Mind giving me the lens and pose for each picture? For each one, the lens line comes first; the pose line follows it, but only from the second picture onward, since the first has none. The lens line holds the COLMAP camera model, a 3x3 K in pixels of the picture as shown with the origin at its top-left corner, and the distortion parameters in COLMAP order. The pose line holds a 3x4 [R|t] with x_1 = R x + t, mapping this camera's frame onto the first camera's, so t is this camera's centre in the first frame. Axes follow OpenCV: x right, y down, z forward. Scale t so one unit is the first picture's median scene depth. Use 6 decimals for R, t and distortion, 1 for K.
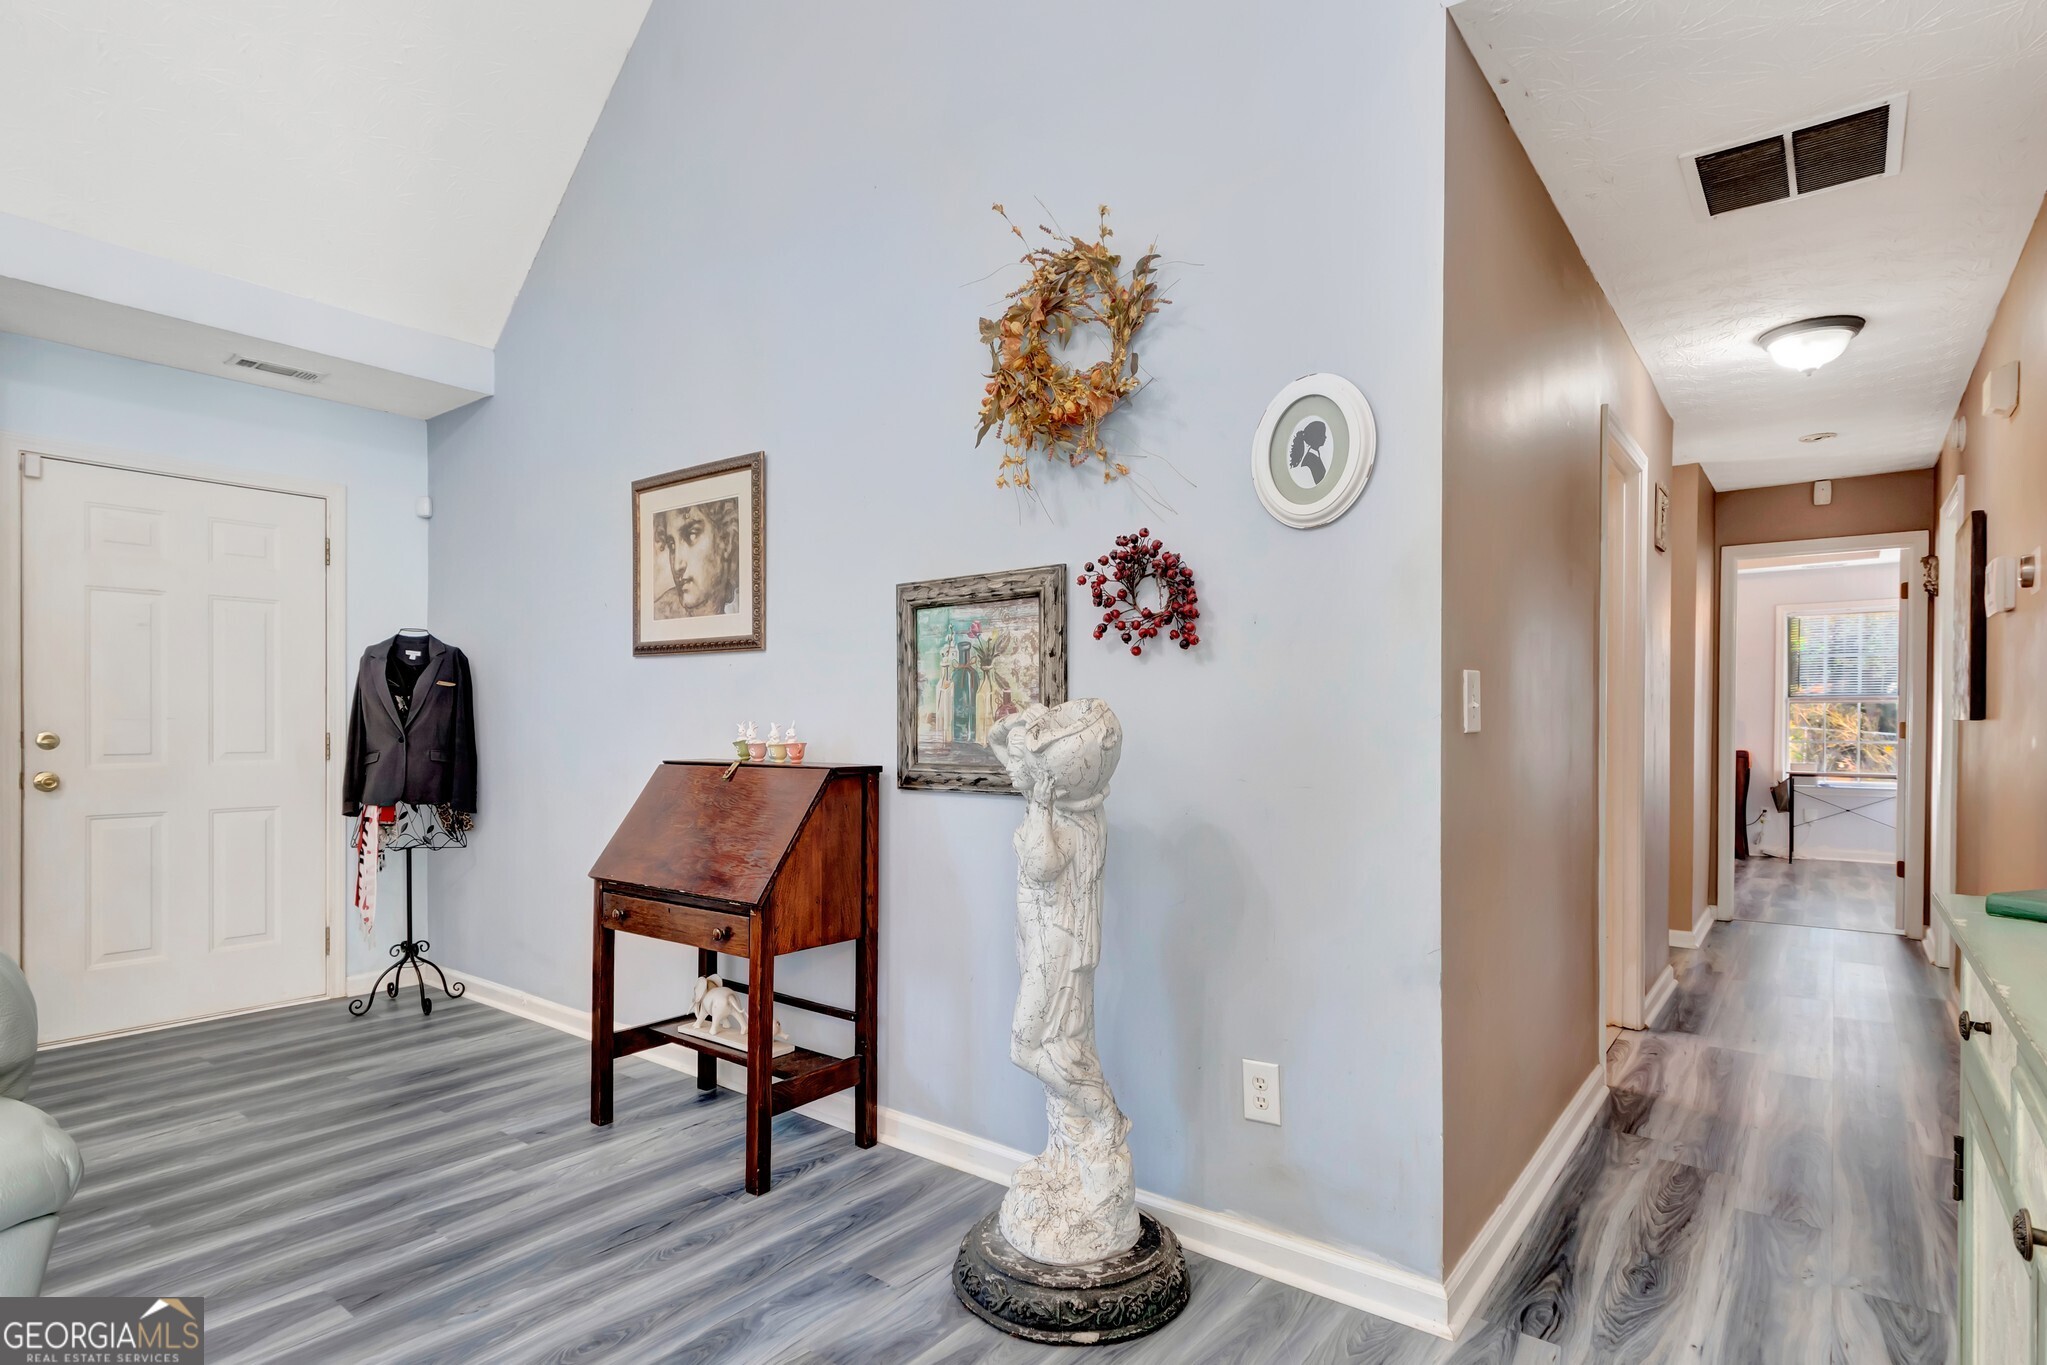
lens RADIAL K [[1043.3, 0, 1024.6], [0, 1043.3, 729.6], [0, 0, 1]] dist [0.002227, -0.023542]
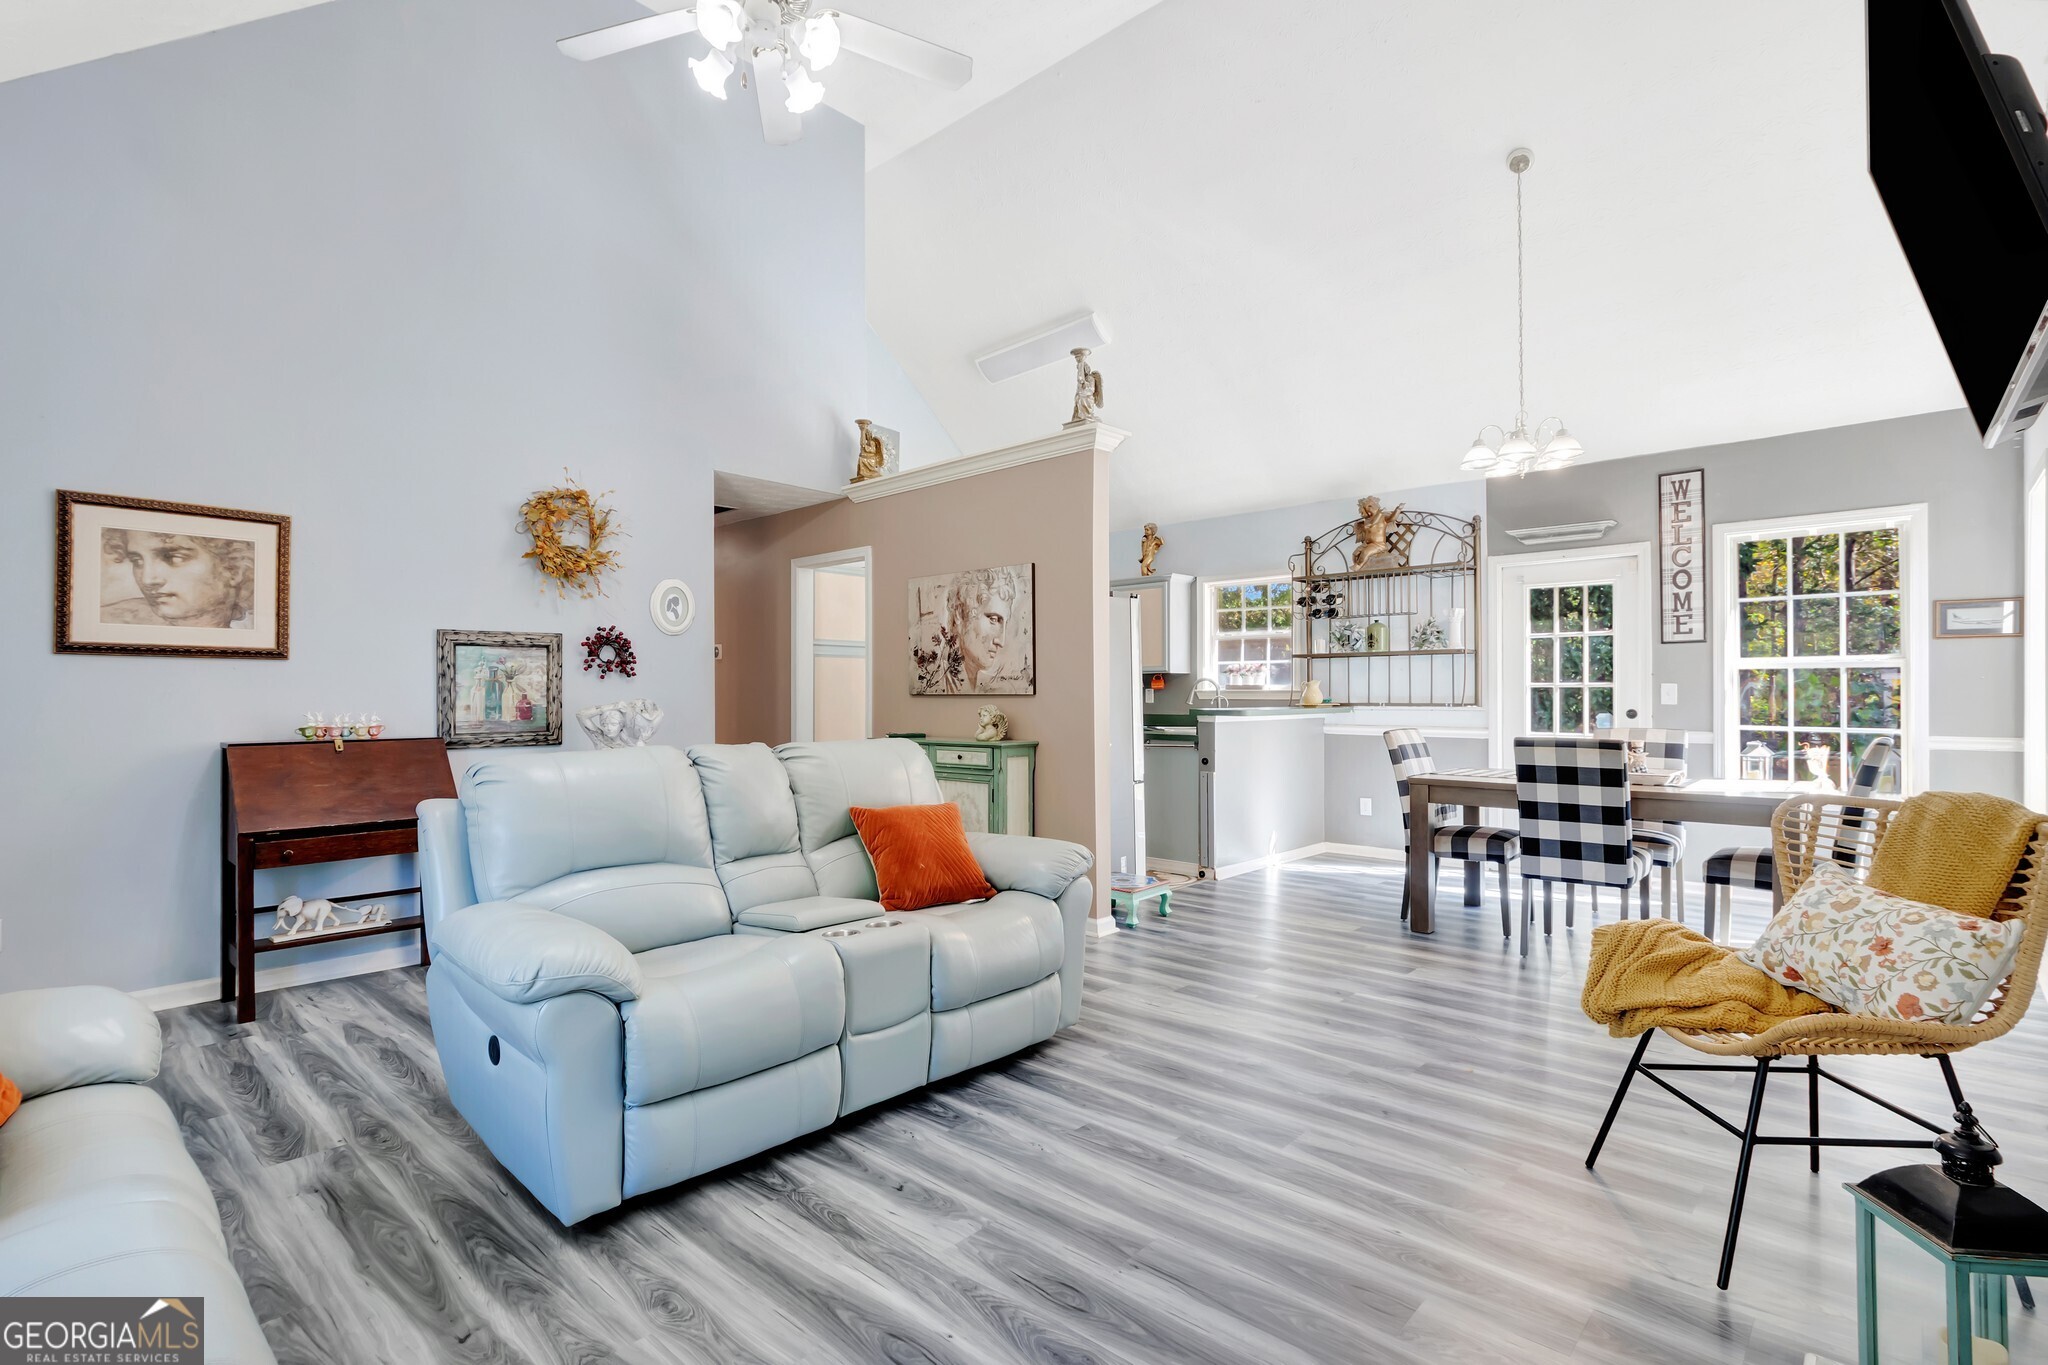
lens RADIAL K [[952.4, 0, 1024.0], [0, 952.4, 682.5], [0, 0, 1]] dist [0.002882, -0.016839]
pose [[0.074919, 0.009851, 0.997141, -1.626955], [0.007840, 0.999914, -0.010468, -0.029124], [-0.997159, 0.008602, 0.074835, -0.068778]]
